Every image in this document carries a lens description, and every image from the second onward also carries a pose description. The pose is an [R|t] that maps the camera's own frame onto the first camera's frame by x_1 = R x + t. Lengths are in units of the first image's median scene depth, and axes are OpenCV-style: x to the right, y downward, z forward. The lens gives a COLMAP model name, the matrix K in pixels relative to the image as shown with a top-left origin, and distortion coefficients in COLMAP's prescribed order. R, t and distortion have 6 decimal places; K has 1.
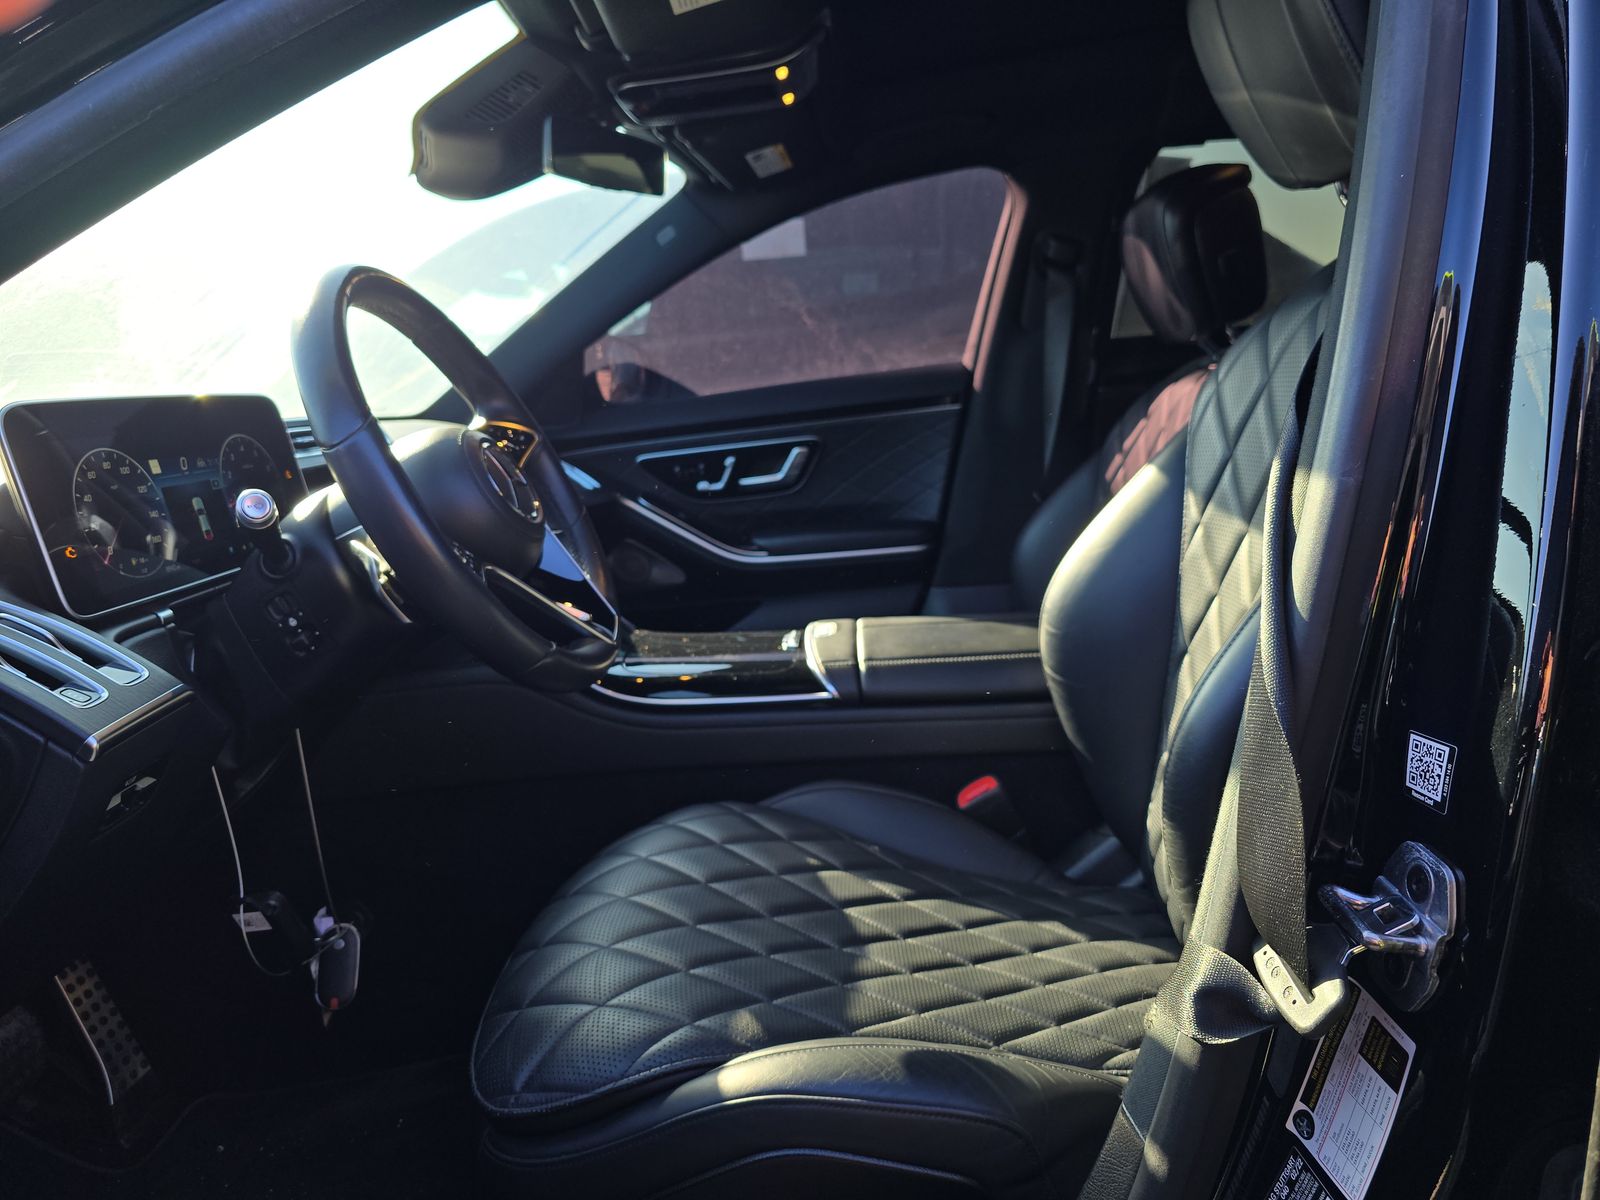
lens RADIAL K [[1043.0, 0, 800.0], [0, 1043.0, 600.0], [0, 0, 1]] dist [0.004398, -0.001897]
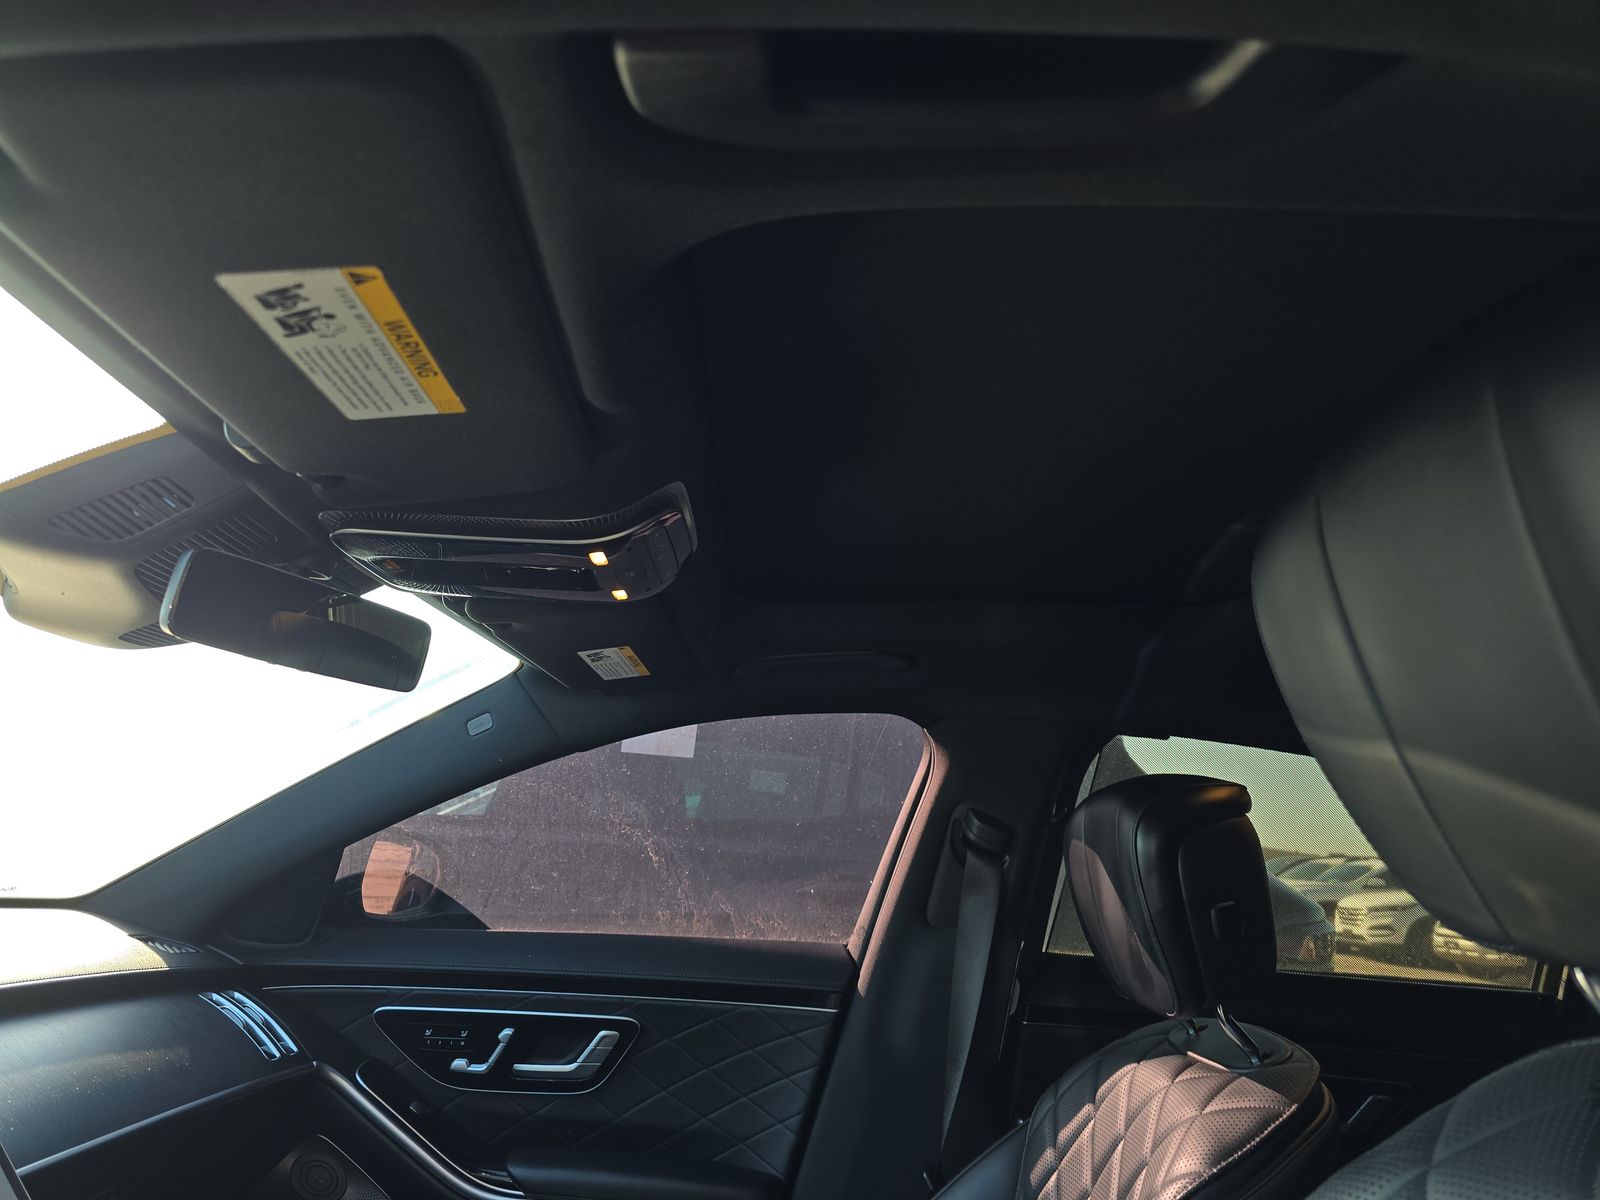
lens RADIAL K [[1055.0, 0, 772.7], [0, 1055.0, 594.4], [0, 0, 1]] dist [0.053375, -0.039548]
pose [[0.983377, 0.181014, 0.014277, 0.049089], [-0.156492, 0.884778, -0.438951, -0.115074], [-0.092088, 0.429420, 0.898398, 0.220534]]
